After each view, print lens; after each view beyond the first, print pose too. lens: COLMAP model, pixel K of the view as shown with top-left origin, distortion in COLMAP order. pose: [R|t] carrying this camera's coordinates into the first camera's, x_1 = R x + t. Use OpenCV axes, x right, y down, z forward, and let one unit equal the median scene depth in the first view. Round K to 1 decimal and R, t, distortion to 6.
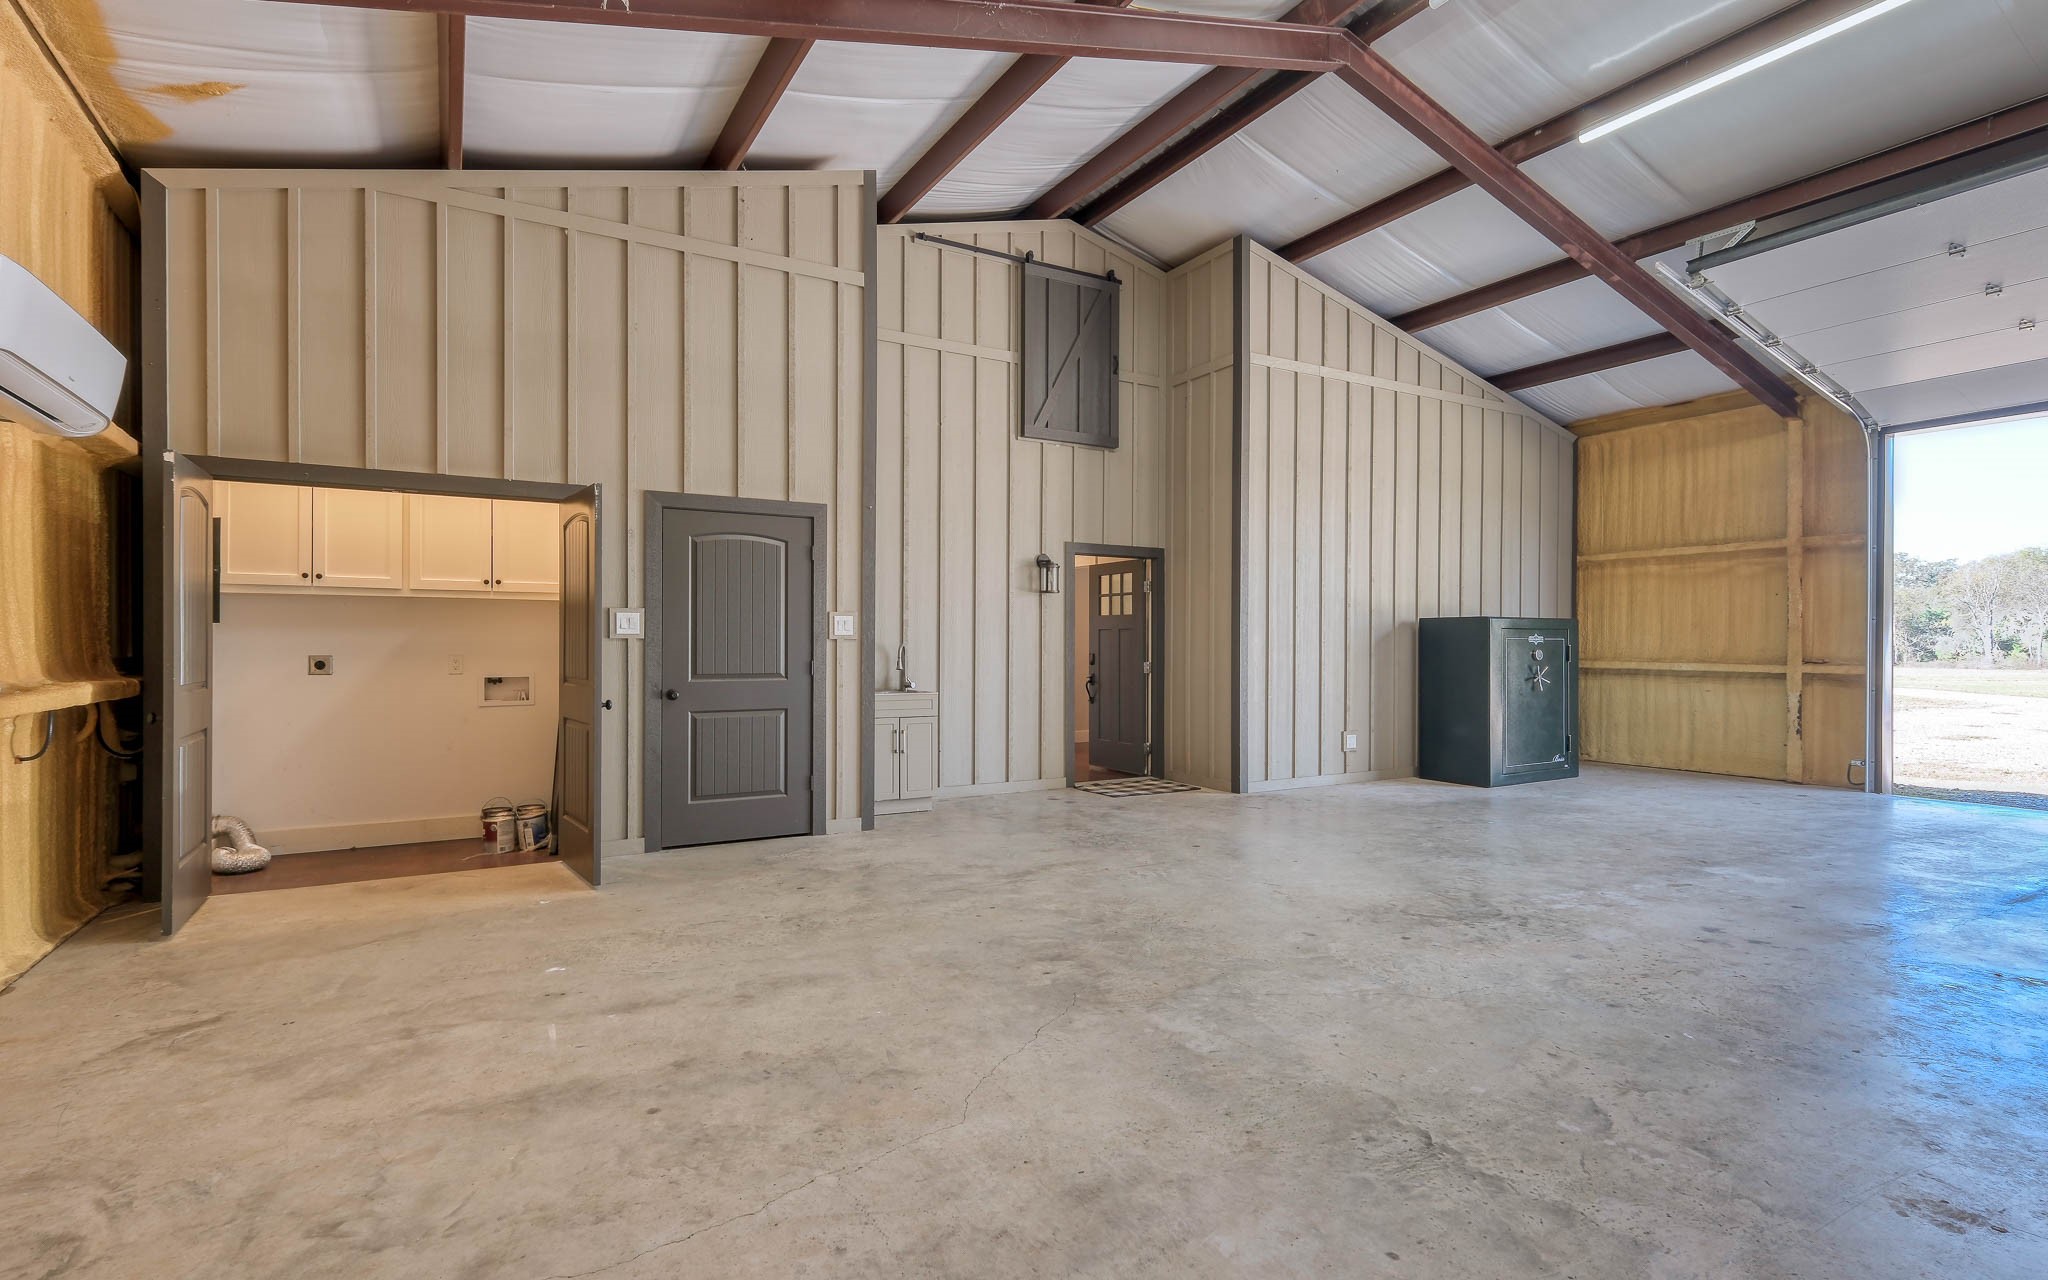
lens RADIAL K [[958.9, 0, 982.2], [0, 958.9, 642.1], [0, 0, 1]] dist [0.002775, 0.000322]
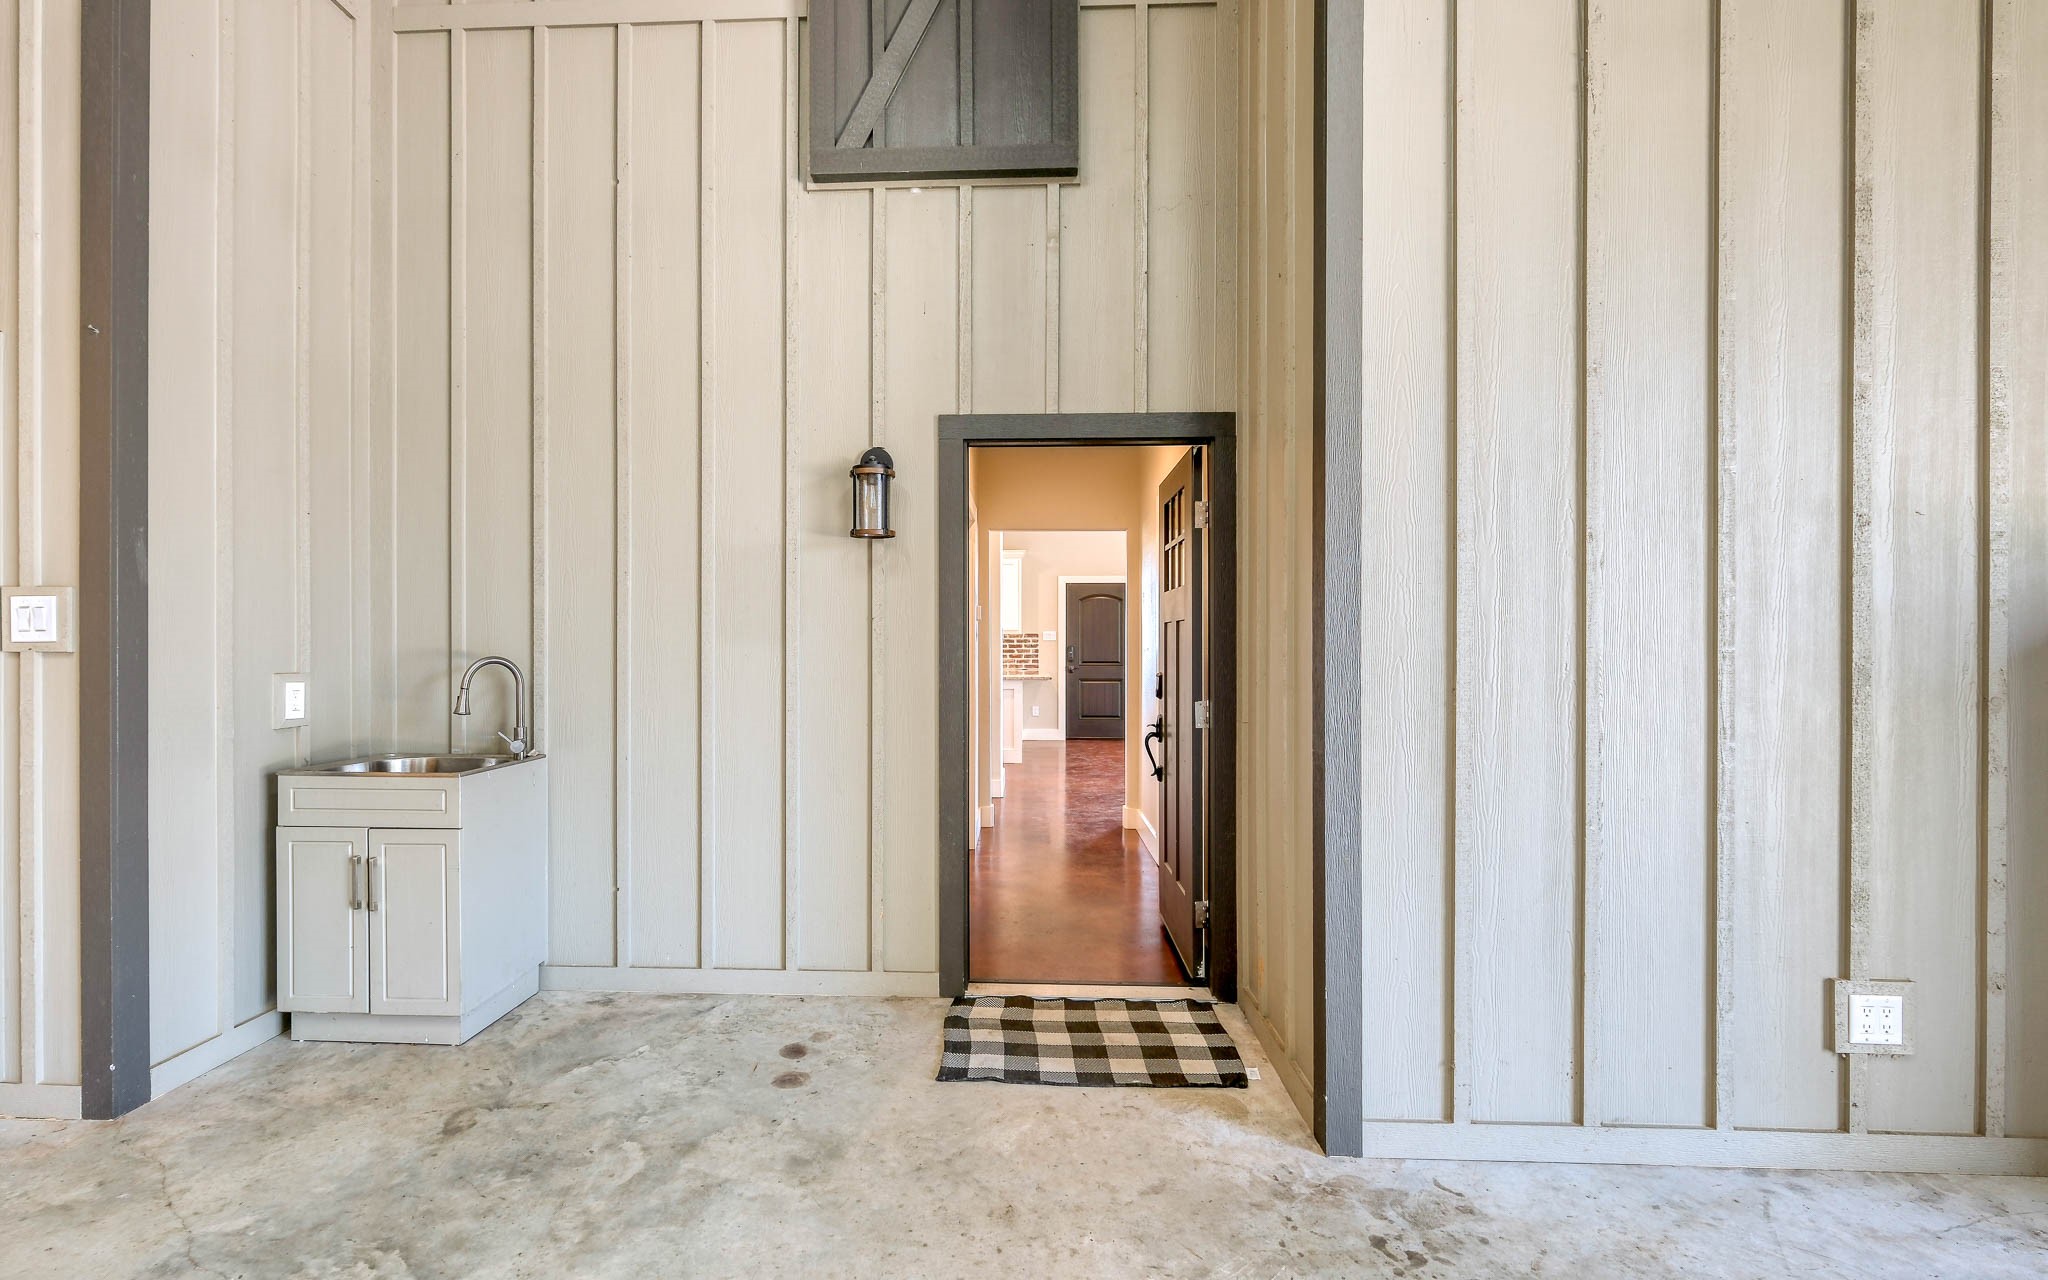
lens RADIAL K [[909.7, 0, 969.7], [0, 909.7, 637.4], [0, 0, 1]] dist [-0.014846, 0.000048]
pose [[0.849816, -0.003191, -0.527070, 0.313082], [0.002916, 0.999995, -0.001353, -0.005960], [0.527071, -0.000387, 0.849821, 0.676425]]
